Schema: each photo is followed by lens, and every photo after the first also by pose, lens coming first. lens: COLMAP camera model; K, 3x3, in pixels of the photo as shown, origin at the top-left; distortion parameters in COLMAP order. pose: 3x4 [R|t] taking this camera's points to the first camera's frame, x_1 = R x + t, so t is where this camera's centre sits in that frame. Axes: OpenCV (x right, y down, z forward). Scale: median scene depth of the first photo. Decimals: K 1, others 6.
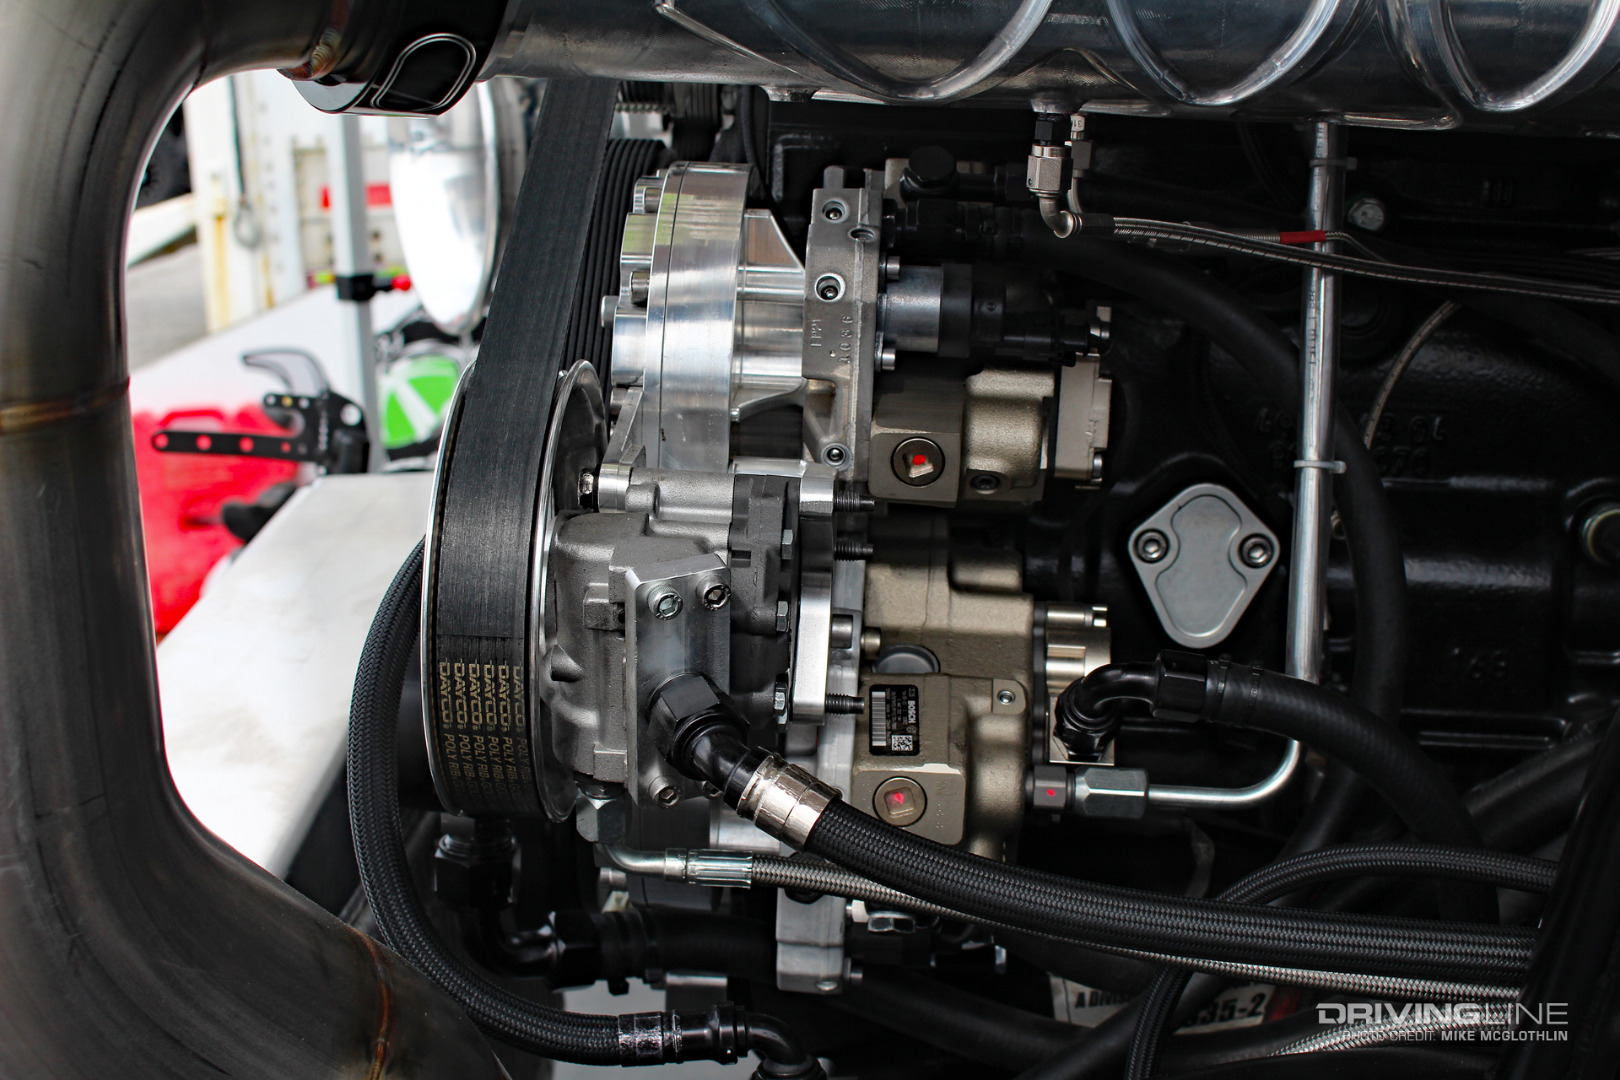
lens RADIAL K [[2149.6, 0, 810.0], [0, 2149.6, 540.0], [0, 0, 1]] dist [-0.123740, 0.000720]
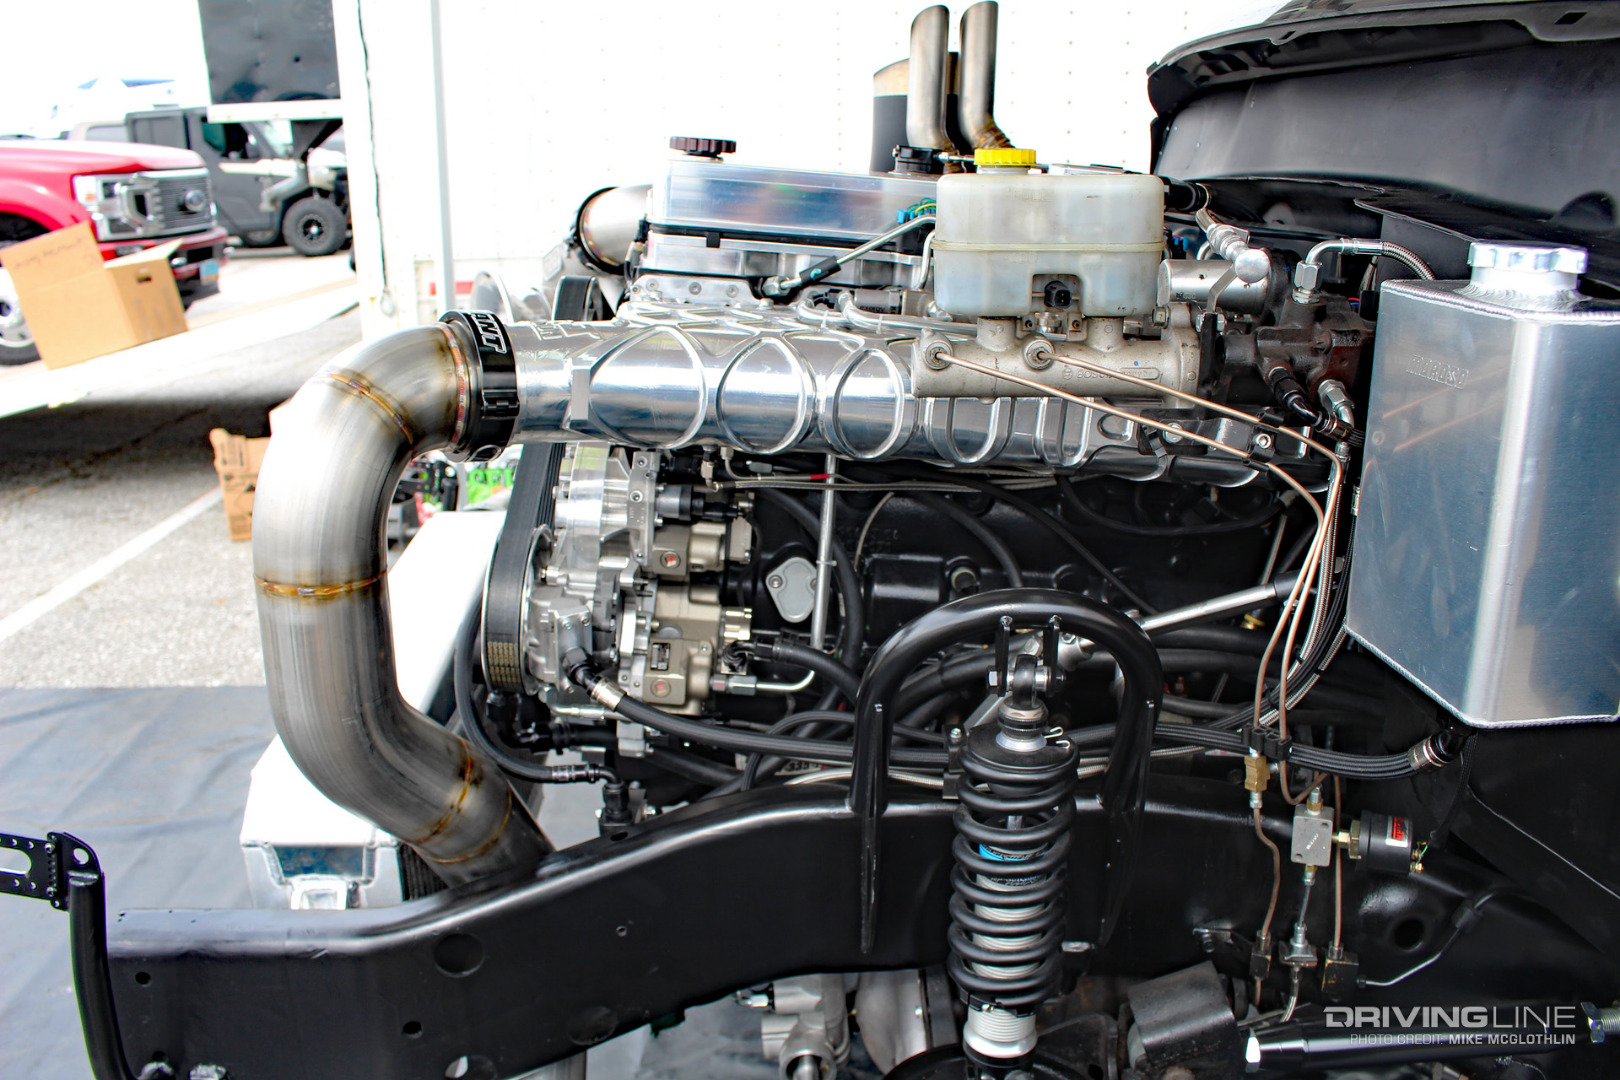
lens RADIAL K [[1370.5, 0, 810.0], [0, 1370.5, 540.0], [0, 0, 1]] dist [-0.187952, -0.000017]
pose [[0.998191, 0.019485, 0.056880, 0.124633], [-0.023263, 0.997512, 0.066543, -0.175894], [-0.055442, -0.067746, 0.996161, -0.676788]]
